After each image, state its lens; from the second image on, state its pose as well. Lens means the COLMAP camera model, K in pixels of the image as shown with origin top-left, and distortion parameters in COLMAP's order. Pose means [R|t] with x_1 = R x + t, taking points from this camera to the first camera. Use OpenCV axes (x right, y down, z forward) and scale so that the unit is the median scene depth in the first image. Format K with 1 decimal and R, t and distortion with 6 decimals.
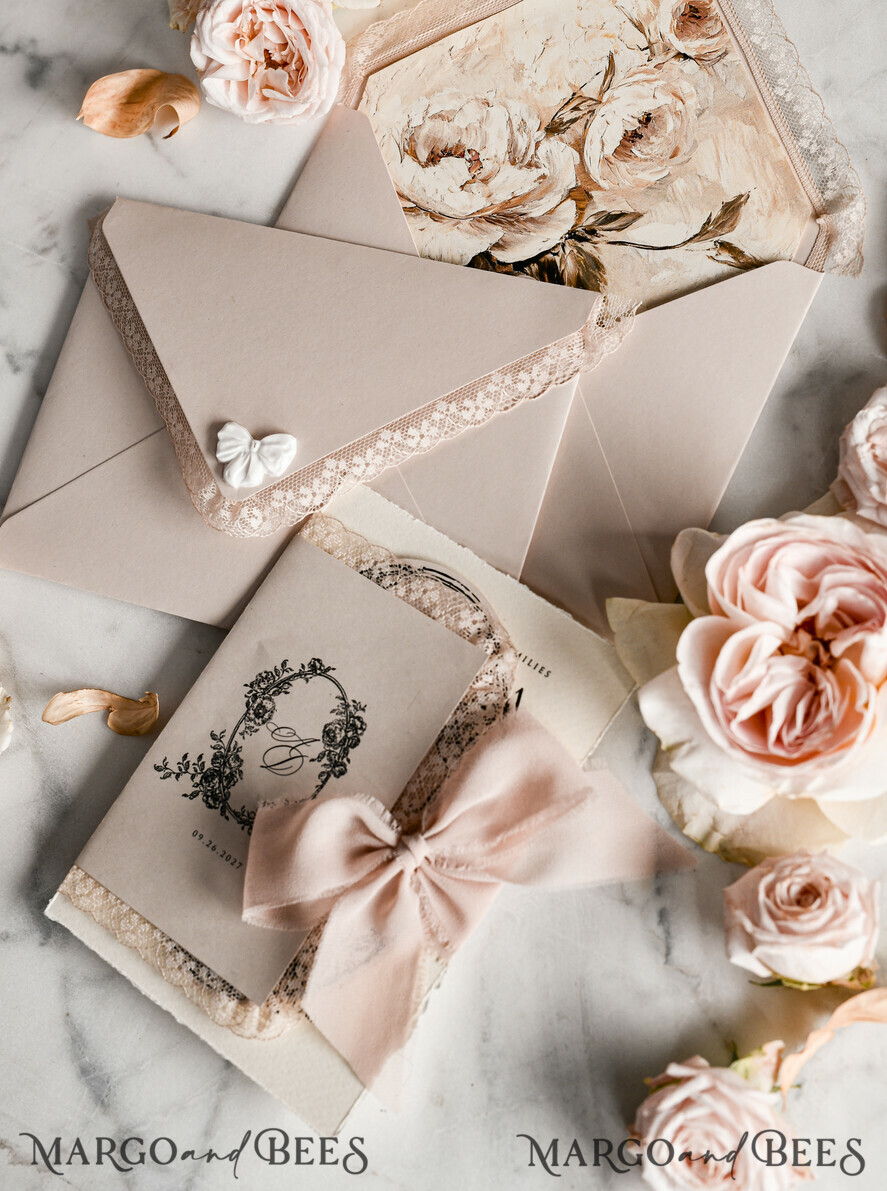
lens RADIAL K [[1958.1, 0, 439.6], [0, 1958.1, 519.1], [0, 0, 1]] dist [-0.025851, -0.017983]
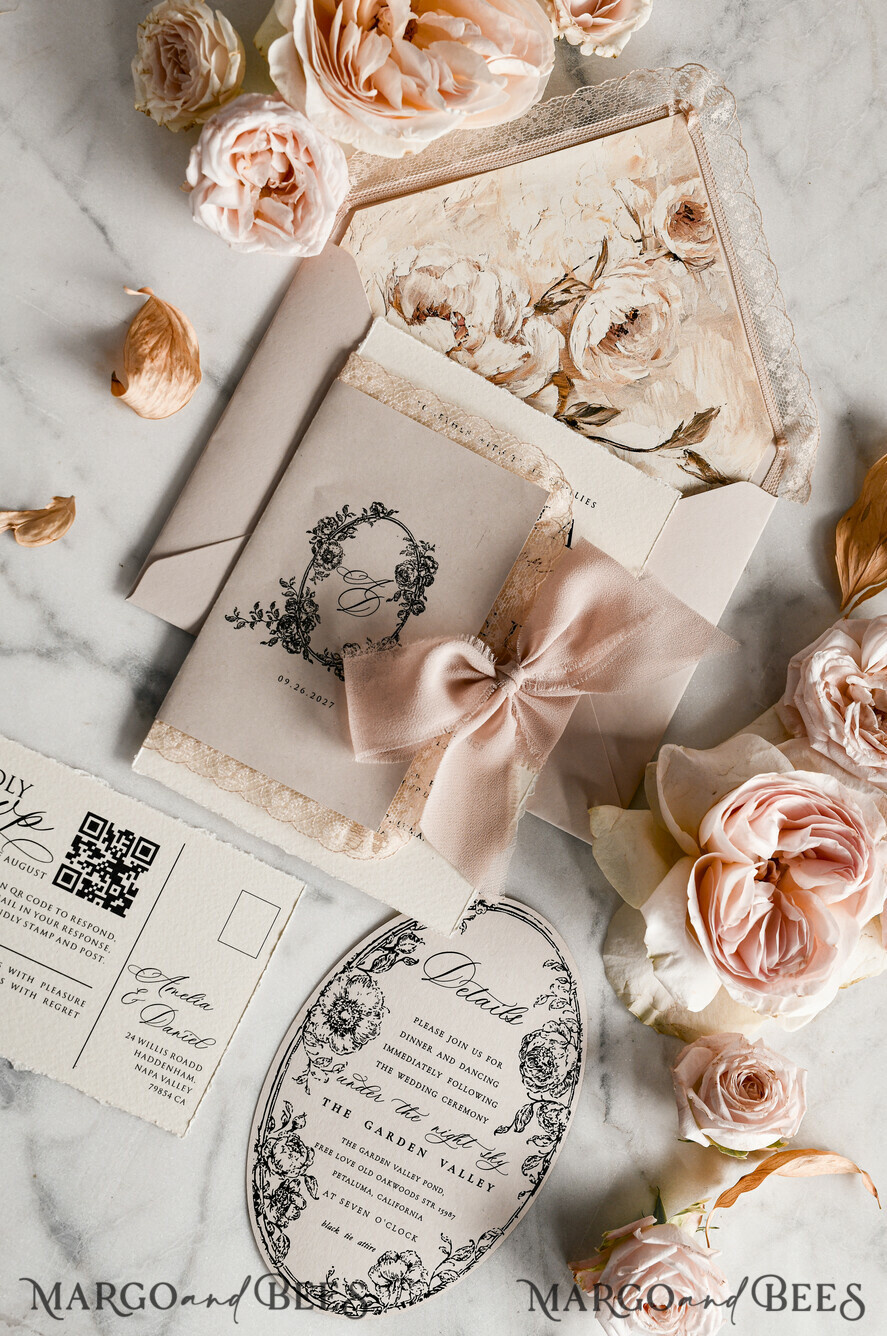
lens RADIAL K [[1931.7, 0, 447.3], [0, 1931.7, 657.7], [0, 0, 1]] dist [-0.027436, 0.013557]
pose [[0.905681, 0.030853, 0.422835, -0.403363], [-0.140581, 0.962776, 0.230864, -0.250940], [-0.399973, -0.268532, 0.876306, 0.104855]]
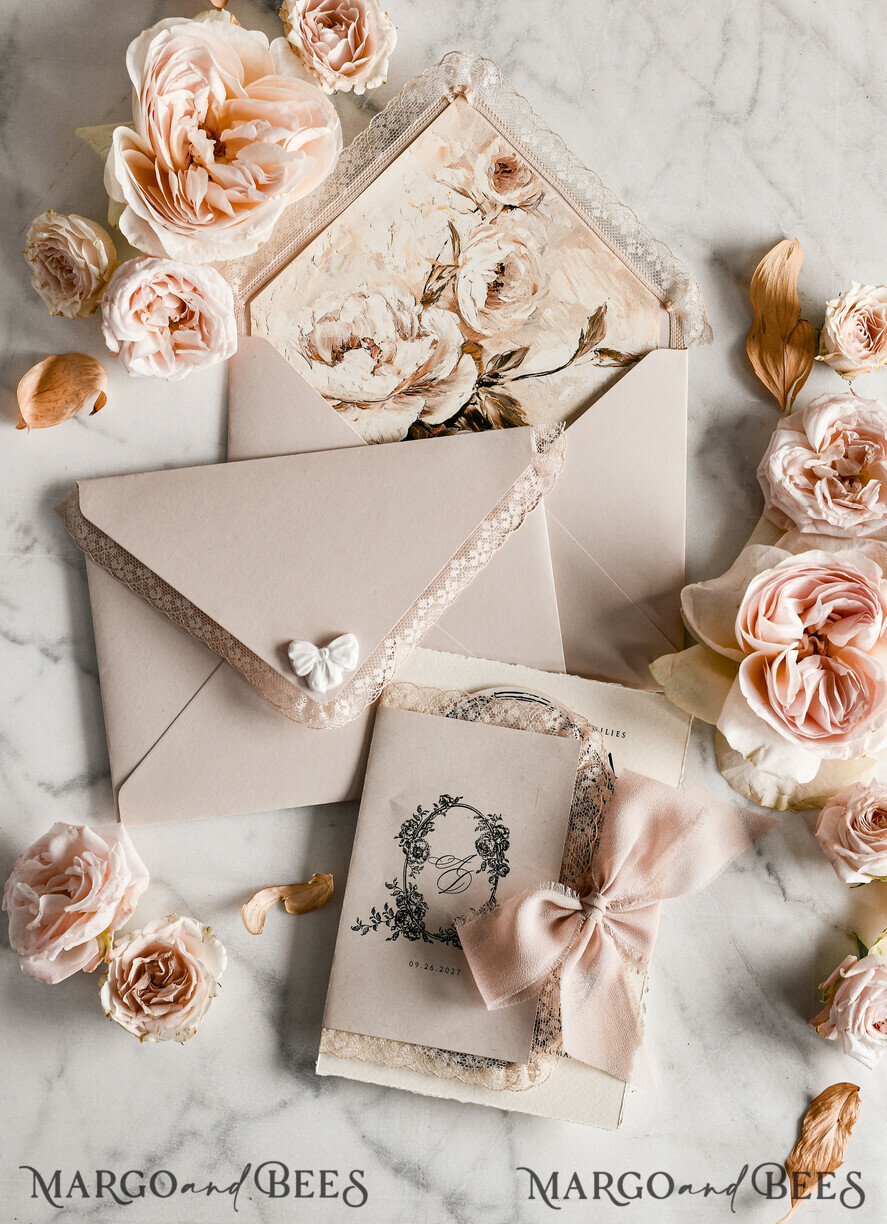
lens RADIAL K [[2151.2, 0, 465.4], [0, 2151.2, 655.4], [0, 0, 1]] dist [-0.034322, 0.068630]
pose [[0.876751, -0.392585, 0.277822, -0.369765], [0.335782, 0.913226, 0.230802, -0.298530], [-0.344323, -0.109068, 0.932494, -0.241647]]
